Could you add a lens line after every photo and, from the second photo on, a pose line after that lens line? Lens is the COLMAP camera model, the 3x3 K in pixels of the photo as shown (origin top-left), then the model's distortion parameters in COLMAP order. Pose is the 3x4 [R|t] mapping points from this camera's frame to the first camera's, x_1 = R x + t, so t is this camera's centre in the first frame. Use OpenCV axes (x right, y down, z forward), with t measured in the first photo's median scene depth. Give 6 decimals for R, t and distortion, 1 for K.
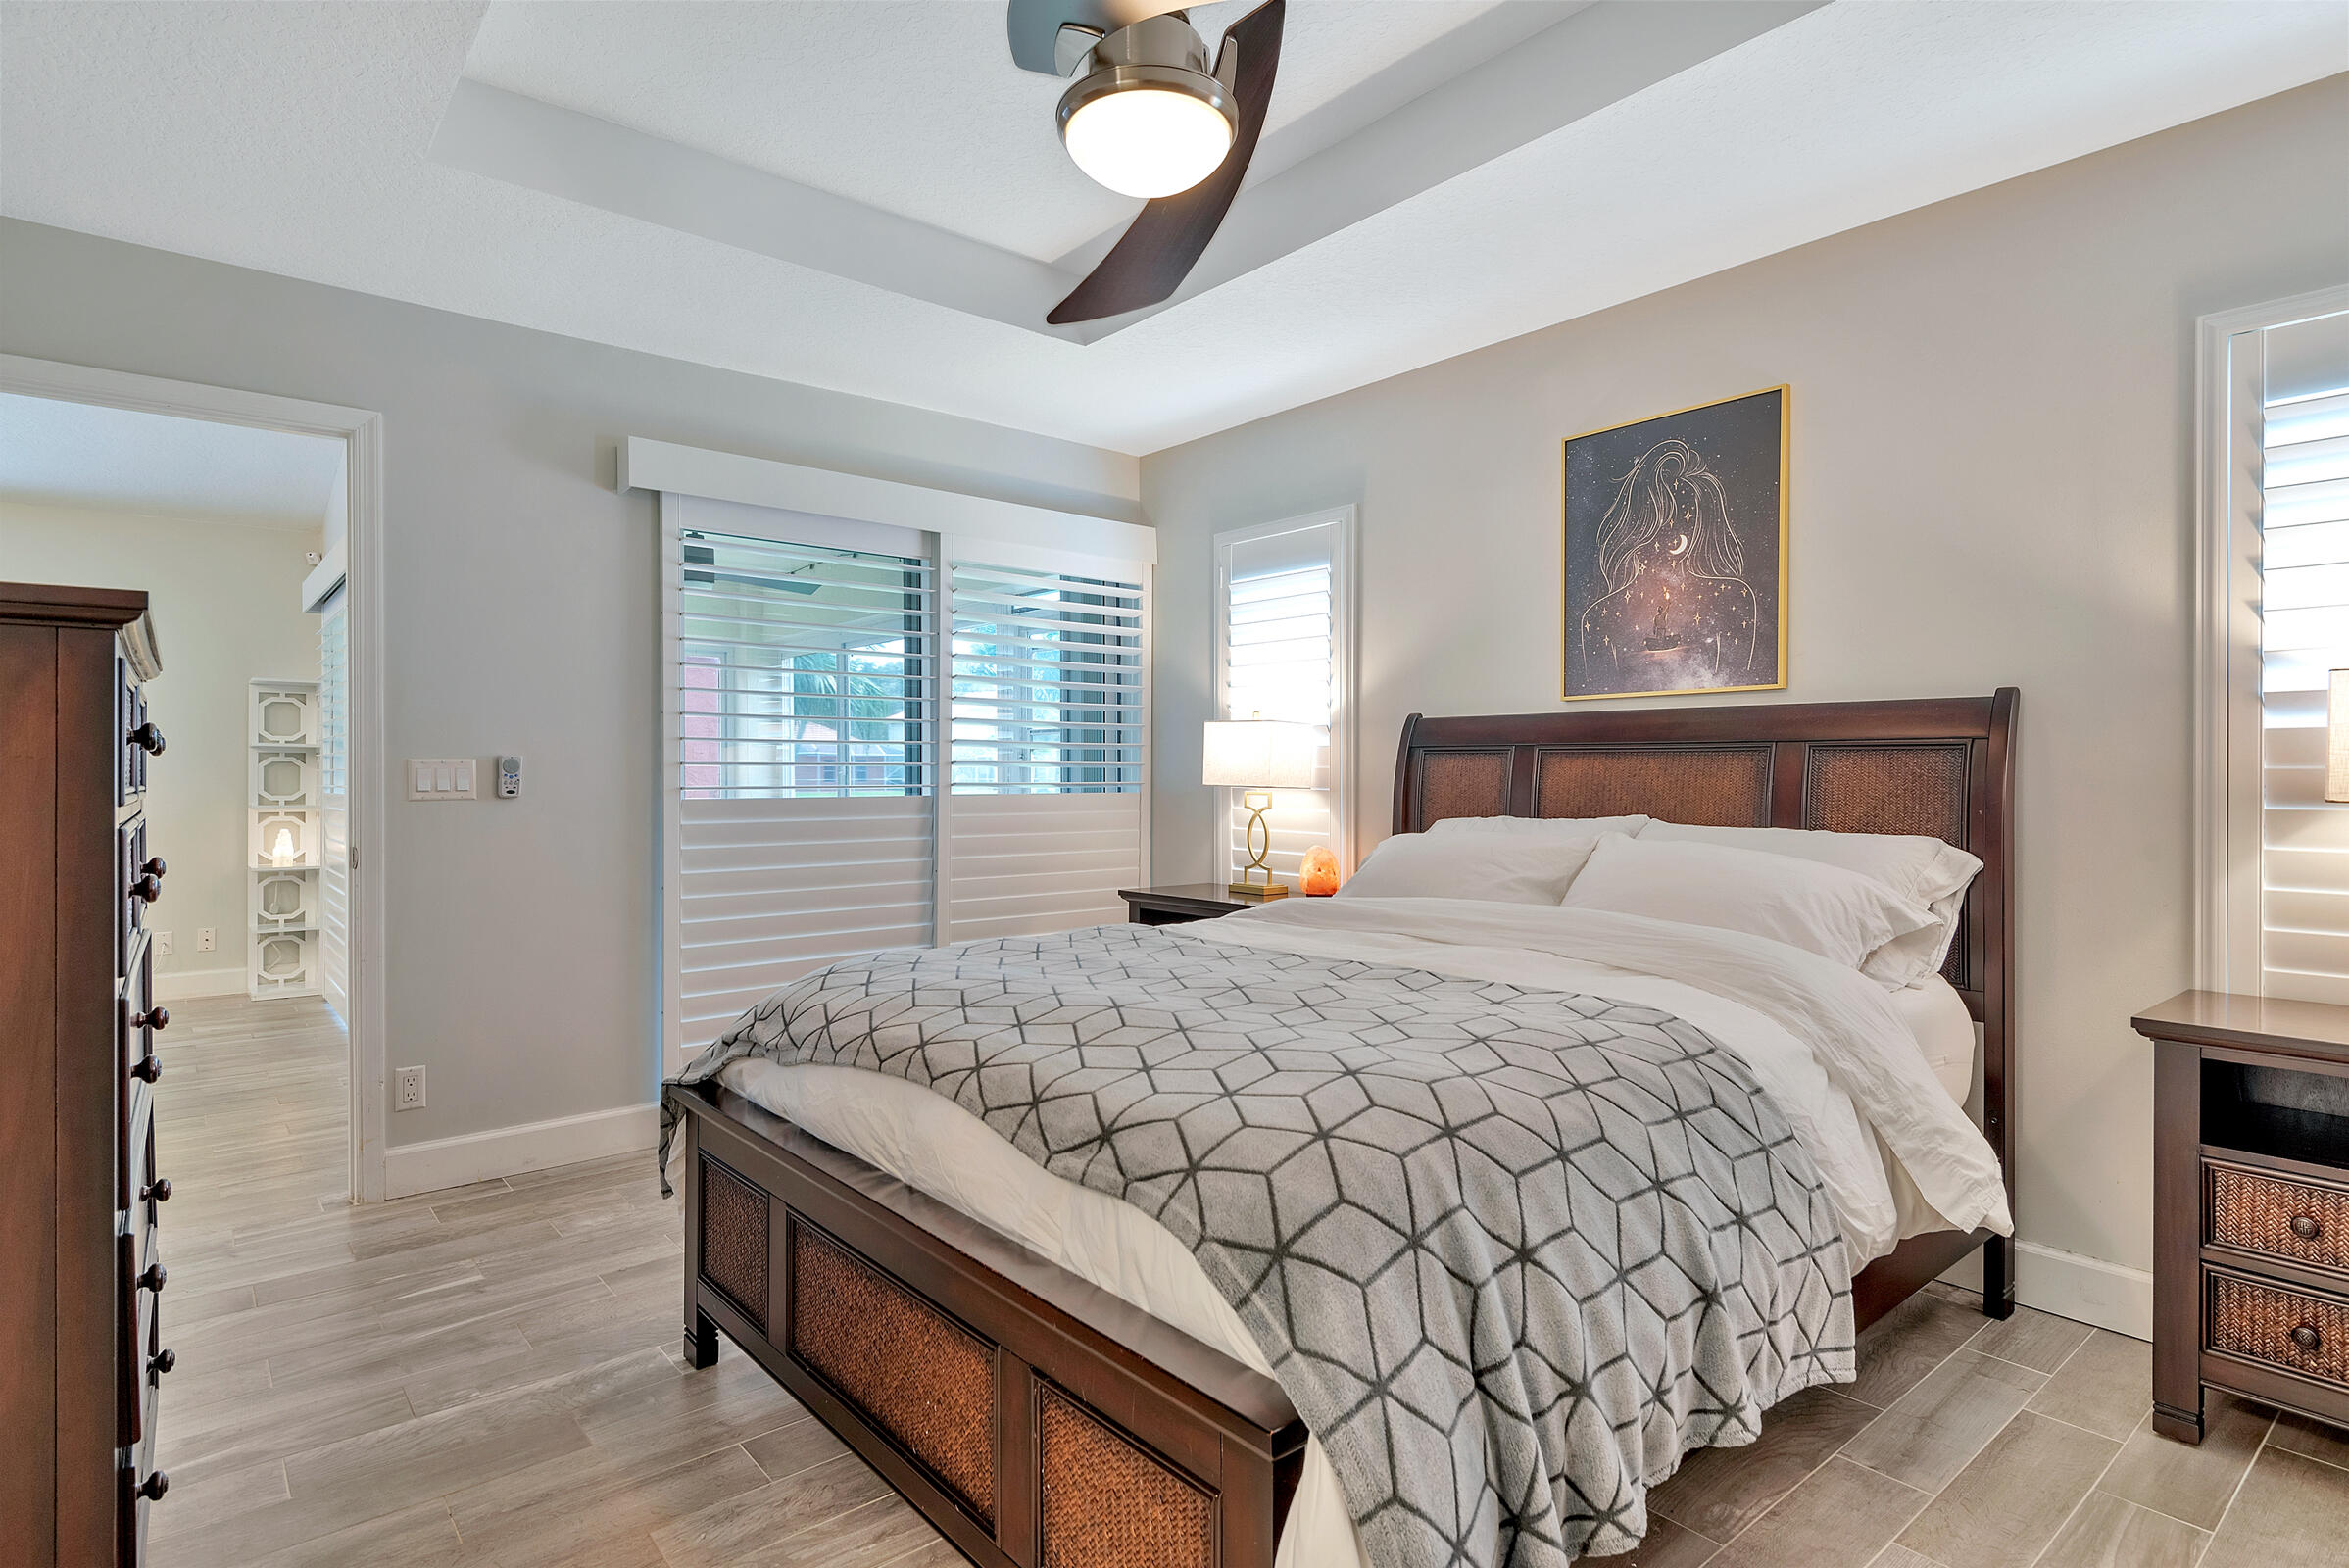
lens RADIAL K [[1230.1, 0, 1176.7], [0, 1230.1, 780.4], [0, 0, 1]] dist [0.056851, -0.049858]
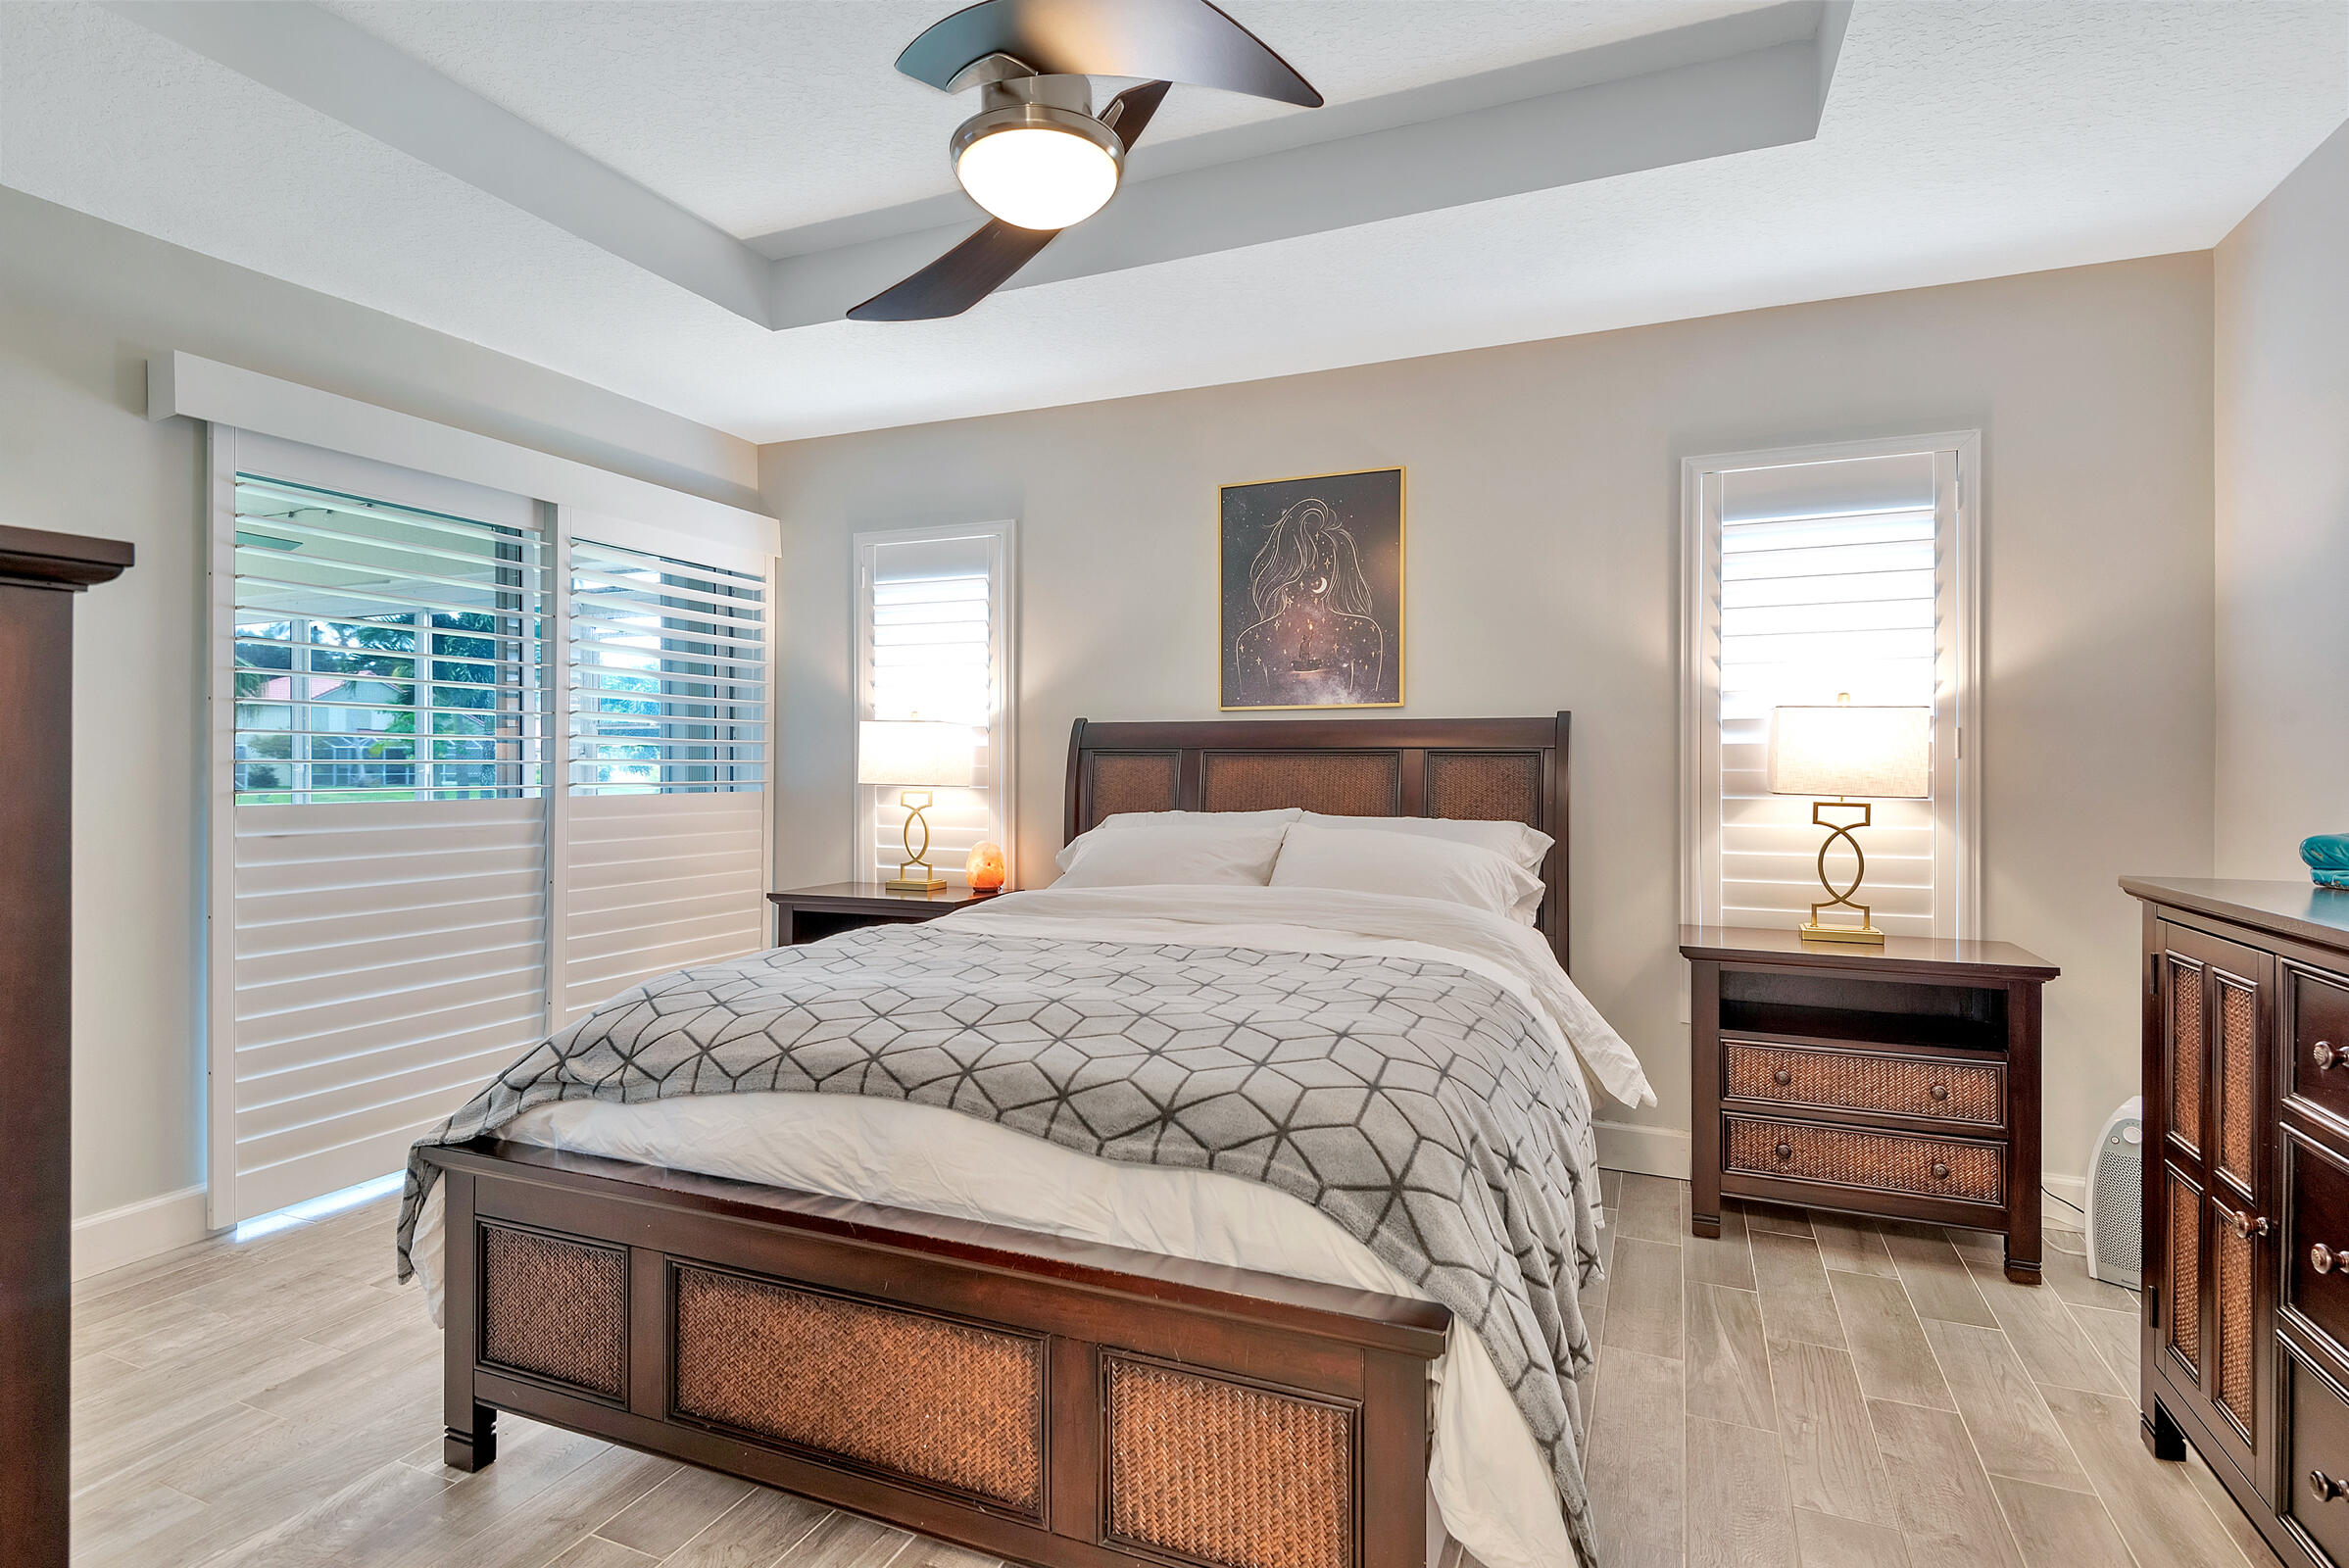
lens RADIAL K [[1175.3, 0, 1184.1], [0, 1175.3, 771.8], [0, 0, 1]] dist [0.039668, -0.027037]
pose [[0.889574, -0.000781, 0.456791, -0.291944], [0.001773, 0.999997, -0.001743, -0.006564], [-0.456788, 0.002360, 0.889572, 0.042480]]
